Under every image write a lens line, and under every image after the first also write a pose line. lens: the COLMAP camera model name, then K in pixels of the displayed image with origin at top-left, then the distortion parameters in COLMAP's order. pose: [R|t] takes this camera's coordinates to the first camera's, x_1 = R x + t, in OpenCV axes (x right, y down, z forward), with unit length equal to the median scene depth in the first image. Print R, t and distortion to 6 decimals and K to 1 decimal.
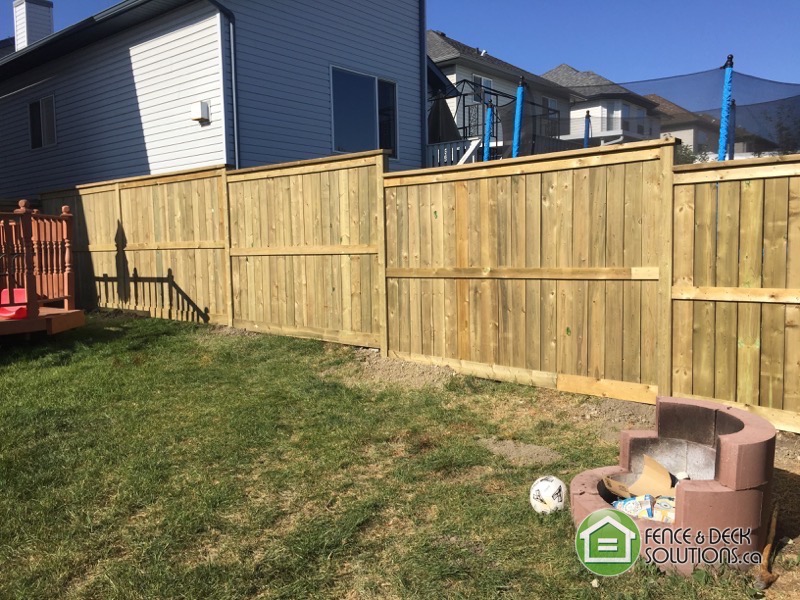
lens RADIAL K [[682.7, 0, 401.1], [0, 682.7, 301.4], [0, 0, 1]] dist [0.086630, -0.132569]
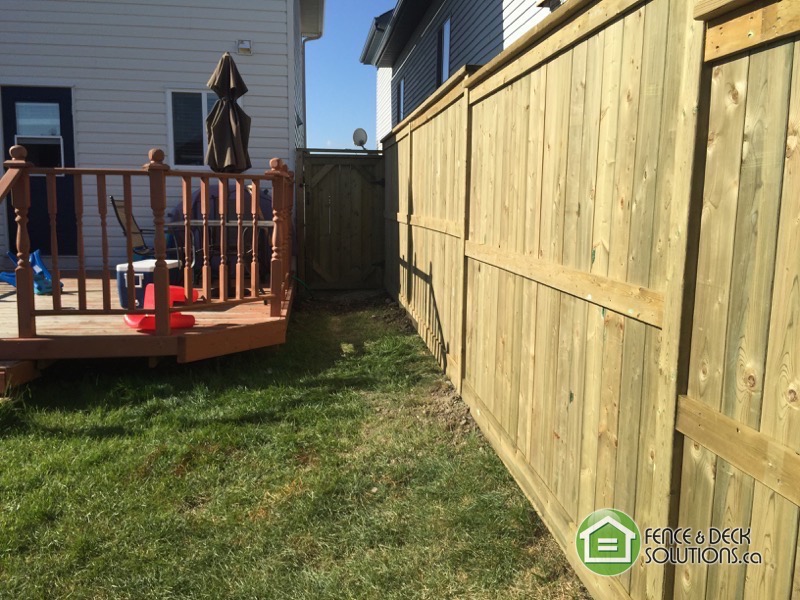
lens RADIAL K [[682.7, 0, 401.1], [0, 682.7, 301.4], [0, 0, 1]] dist [0.086630, -0.132569]
pose [[0.735614, 0.127944, -0.665209, 0.057490], [-0.077251, 0.991439, 0.105262, -0.088803], [0.672982, -0.026045, 0.739200, 0.649564]]
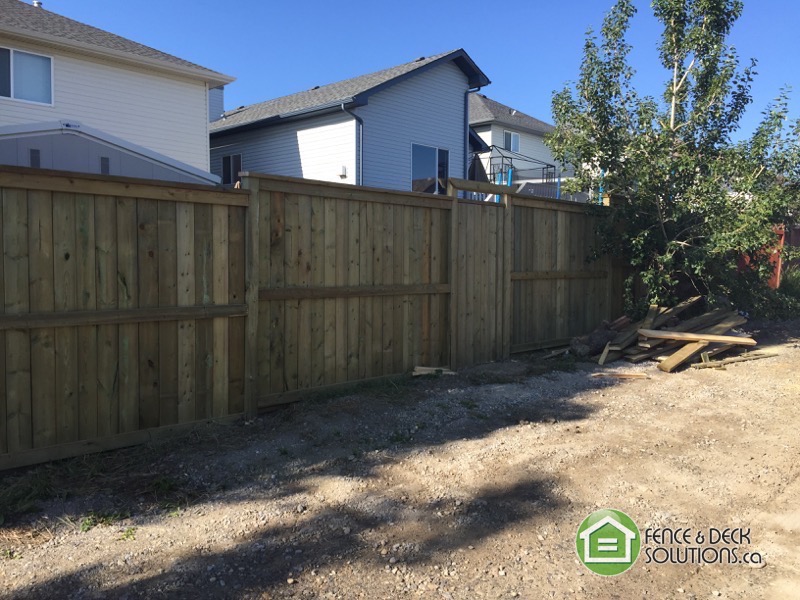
lens RADIAL K [[722.5, 0, 402.3], [0, 722.5, 311.8], [0, 0, 1]] dist [0.117115, -0.133499]
pose [[0.997869, 0.026757, -0.059509, -0.003423], [-0.027832, 0.999463, -0.017309, 0.068560], [0.059013, 0.018928, 0.998078, -0.493305]]
